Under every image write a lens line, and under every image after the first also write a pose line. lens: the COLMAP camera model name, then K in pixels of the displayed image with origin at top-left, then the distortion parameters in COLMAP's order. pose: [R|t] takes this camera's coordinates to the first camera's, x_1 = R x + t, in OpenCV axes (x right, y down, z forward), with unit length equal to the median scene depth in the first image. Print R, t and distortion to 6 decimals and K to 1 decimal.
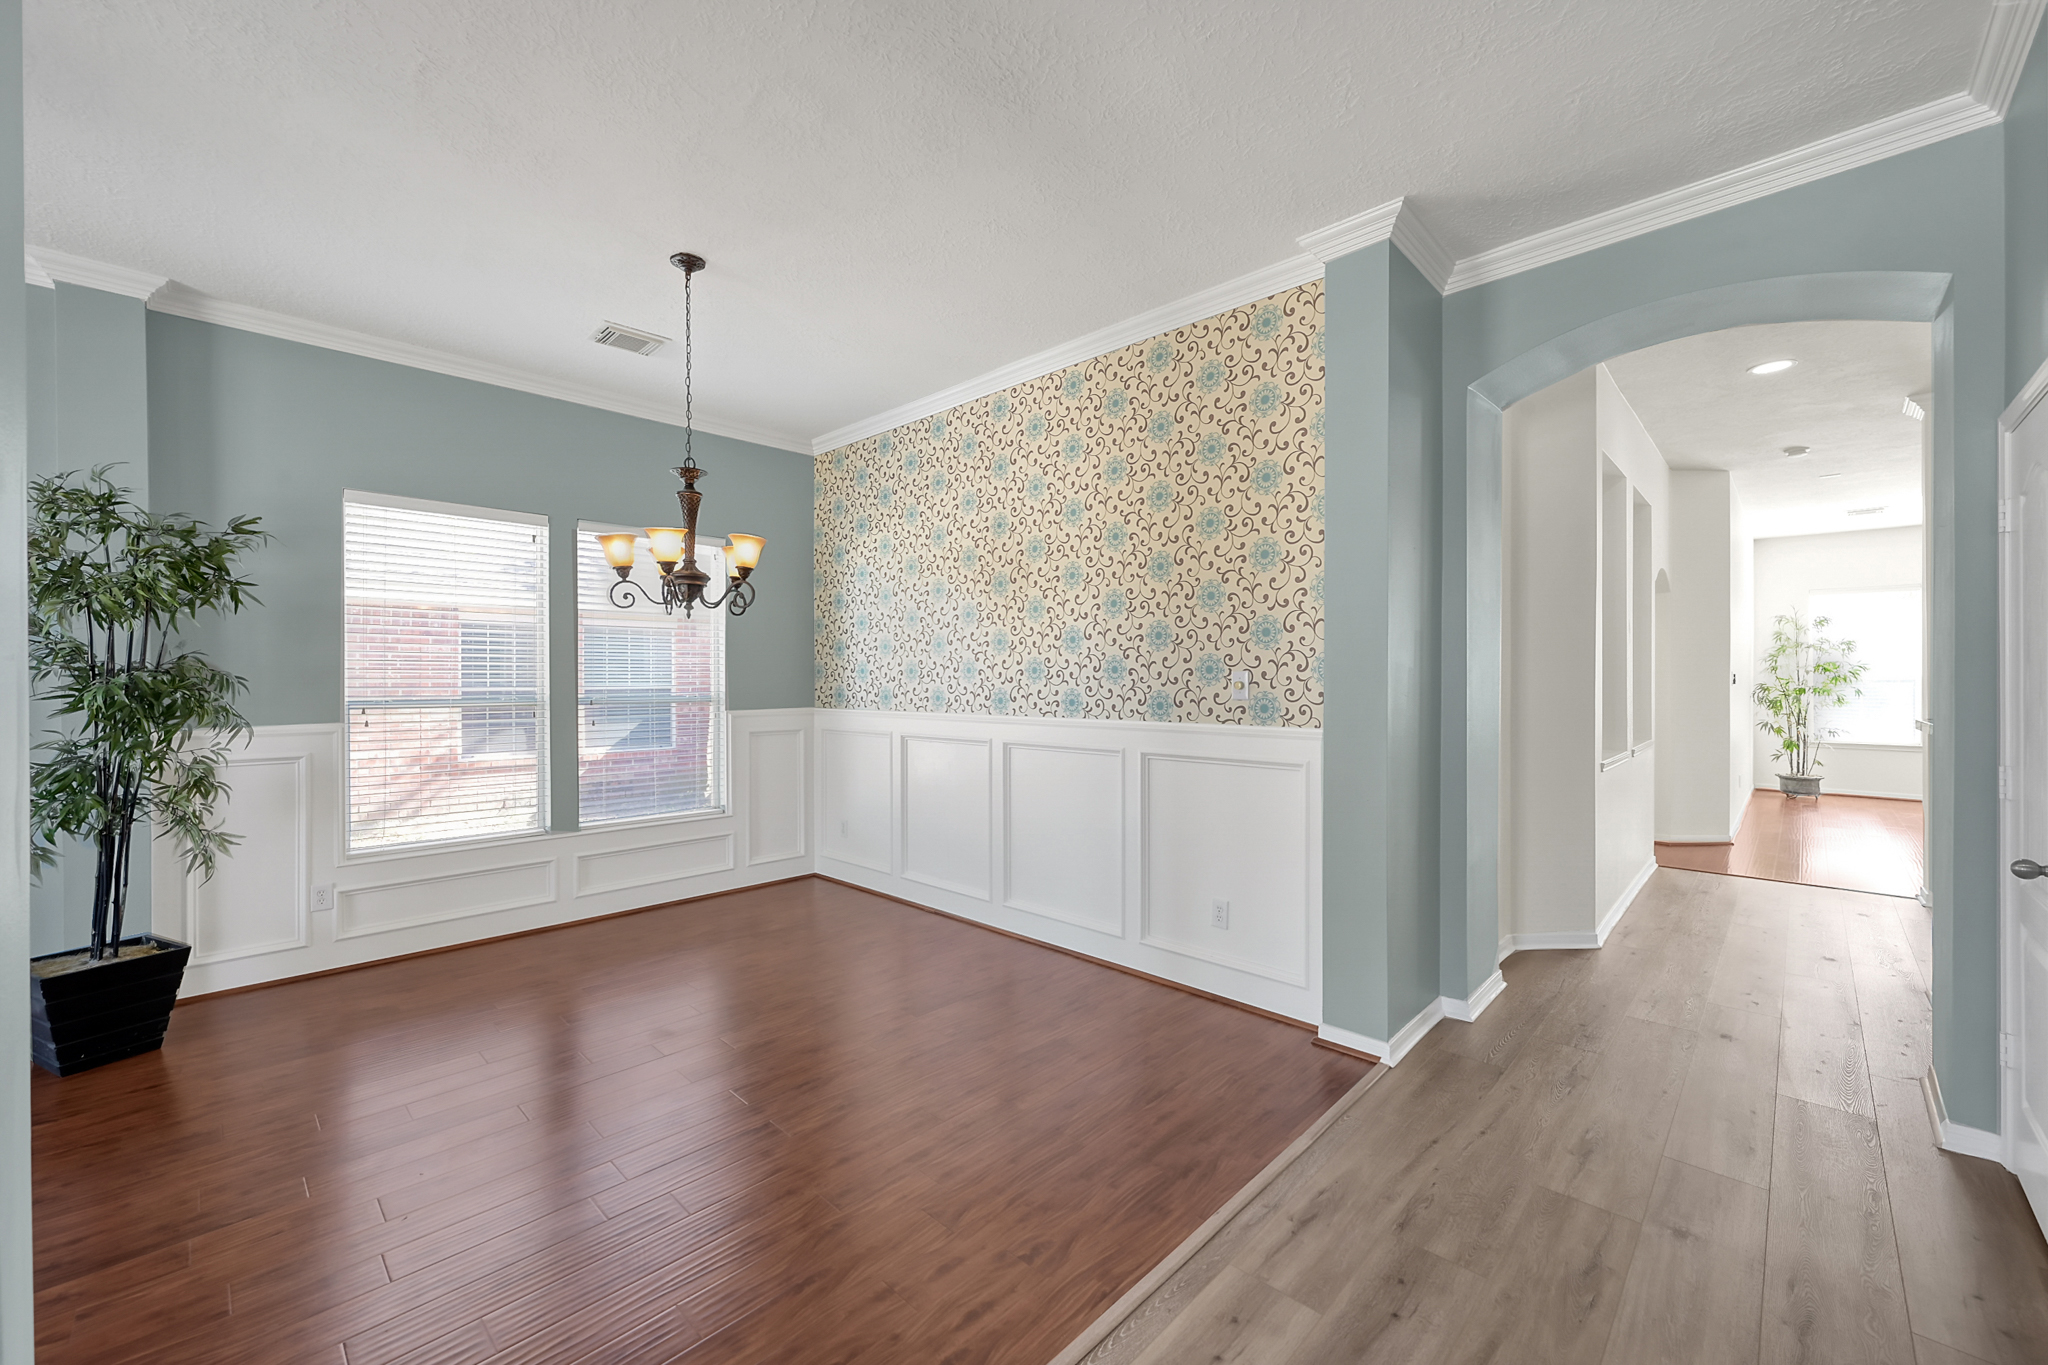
lens RADIAL K [[810.8, 0, 1021.2], [0, 810.8, 679.7], [0, 0, 1]] dist [-0.001956, 0.001061]
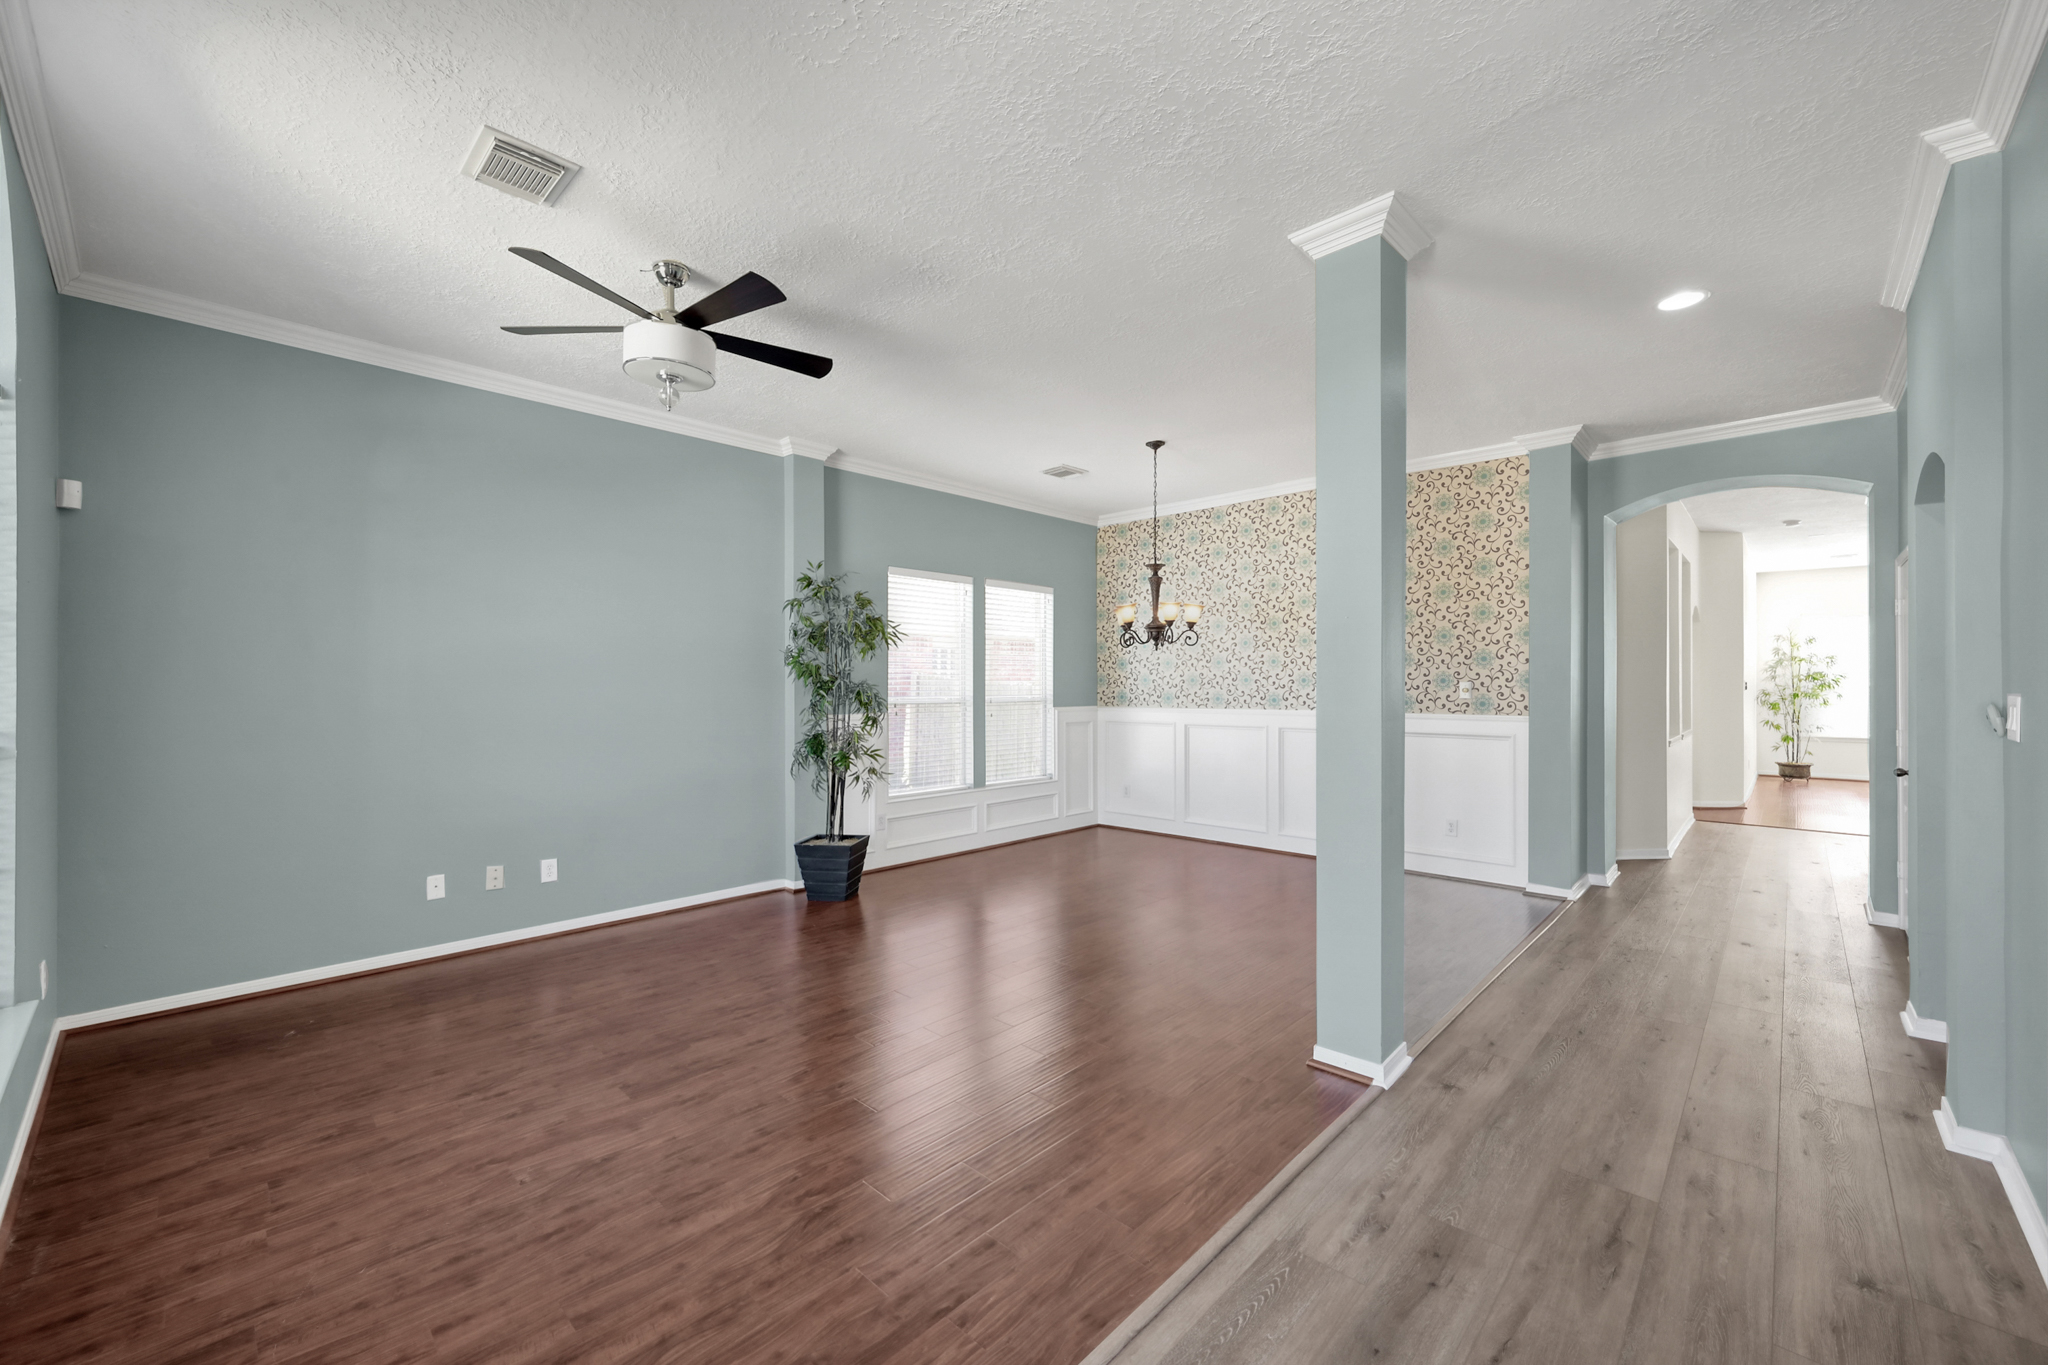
lens RADIAL K [[810.8, 0, 1021.2], [0, 810.8, 679.7], [0, 0, 1]] dist [-0.001956, 0.001061]
pose [[0.999982, 0.001561, 0.005833, -0.551742], [-0.001527, 0.999981, -0.005961, -0.002951], [-0.005842, 0.005952, 0.999965, -0.561597]]
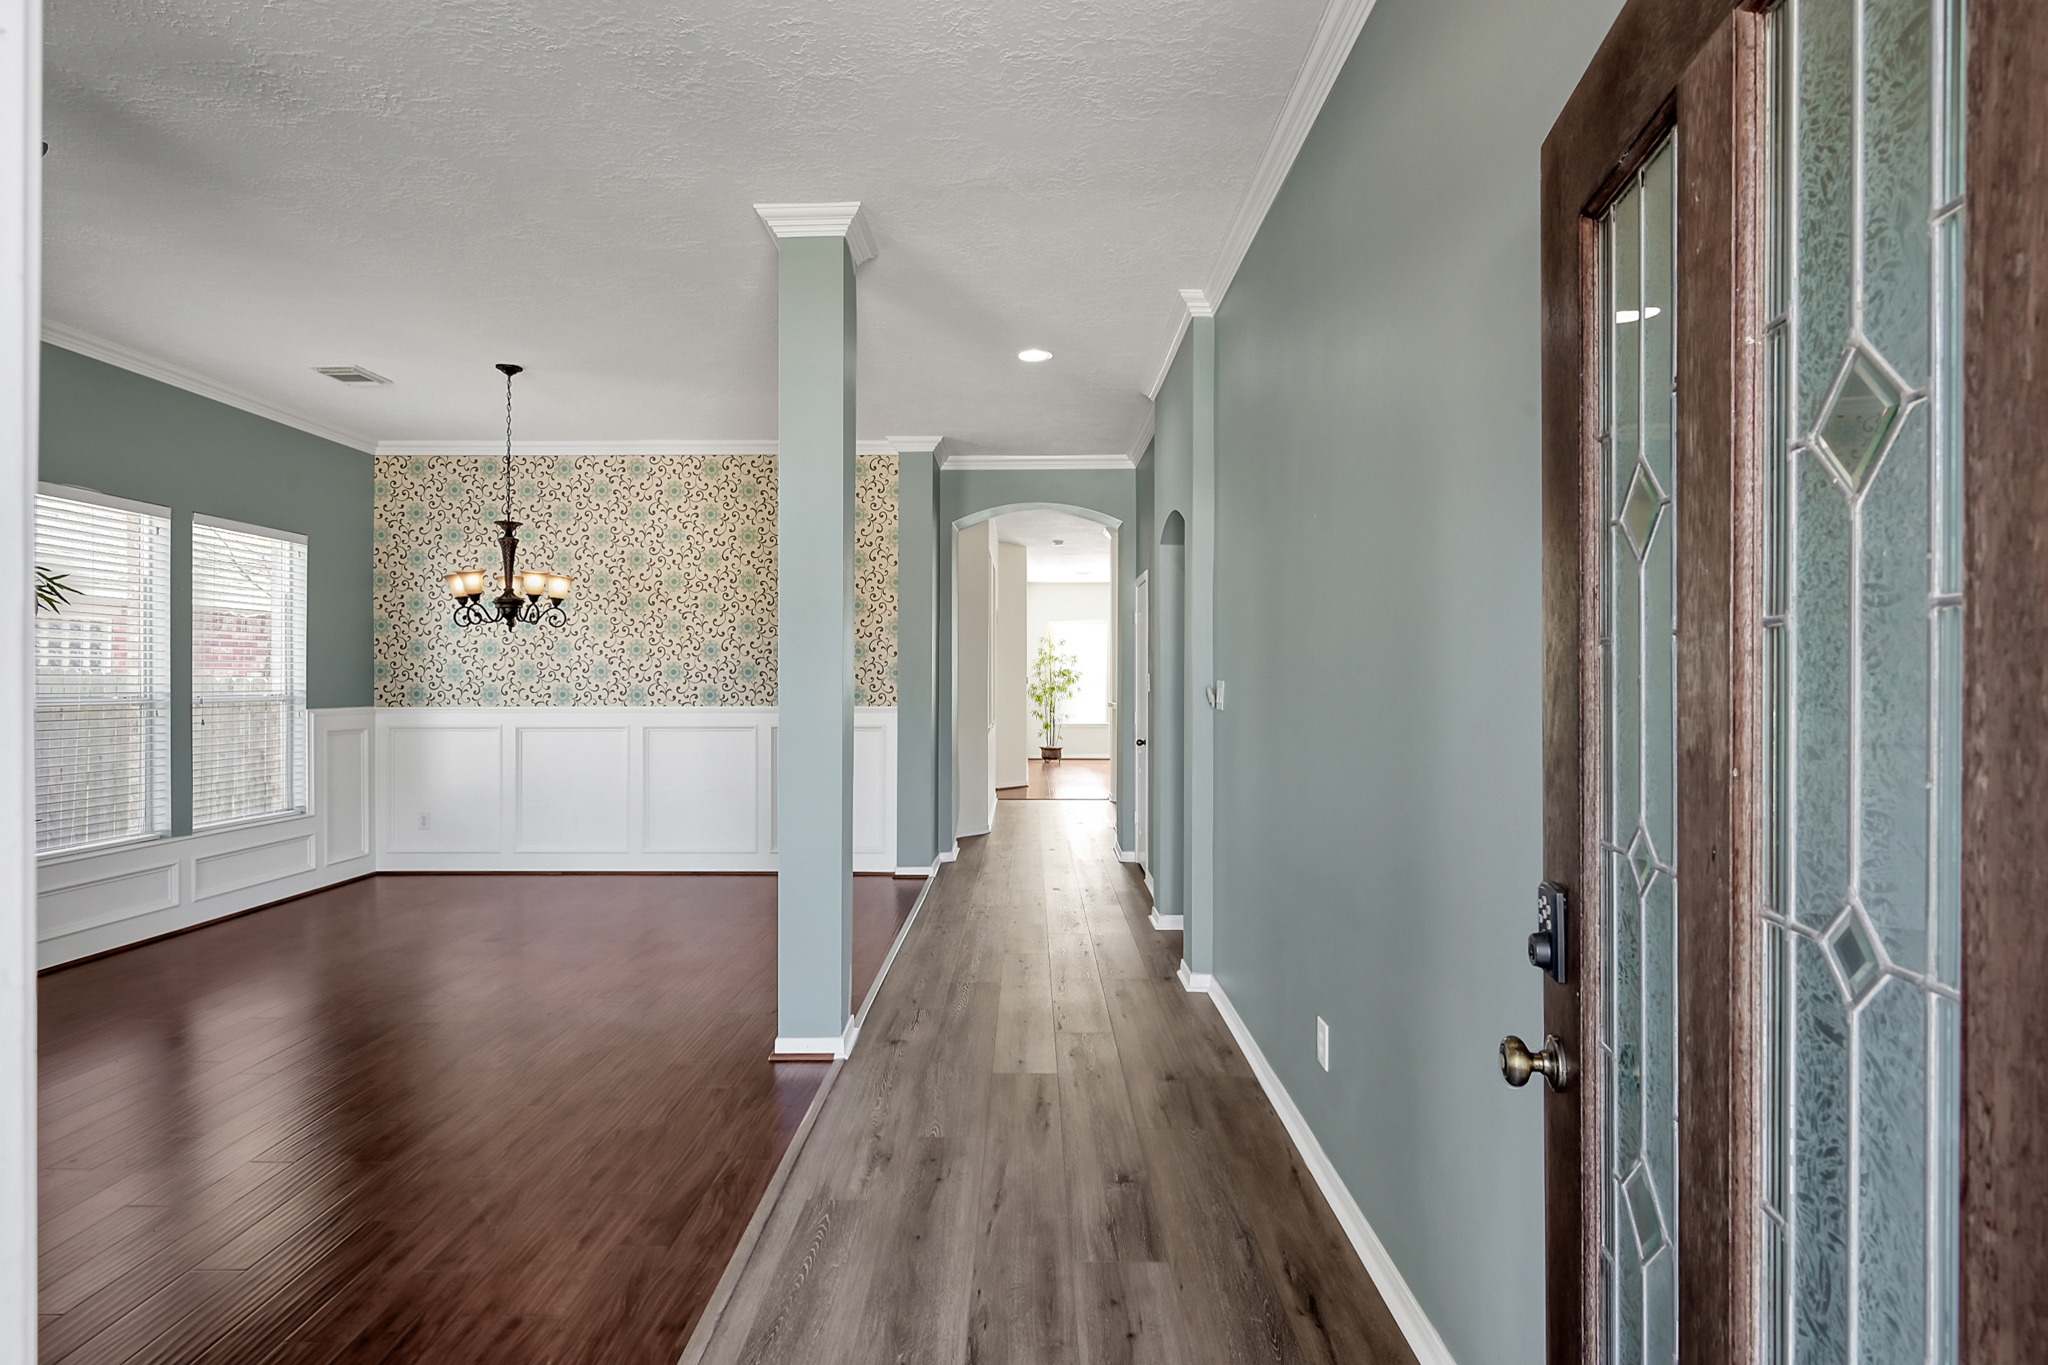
lens RADIAL K [[997.3, 0, 1024.0], [0, 997.3, 682.5], [0, 0, 1]] dist [-0.000750, -0.000017]
pose [[0.723634, 0.000785, 0.690183, -0.732076], [-0.000816, 1.000000, -0.000282, 0.006295], [-0.690183, -0.000359, 0.723635, -0.621020]]
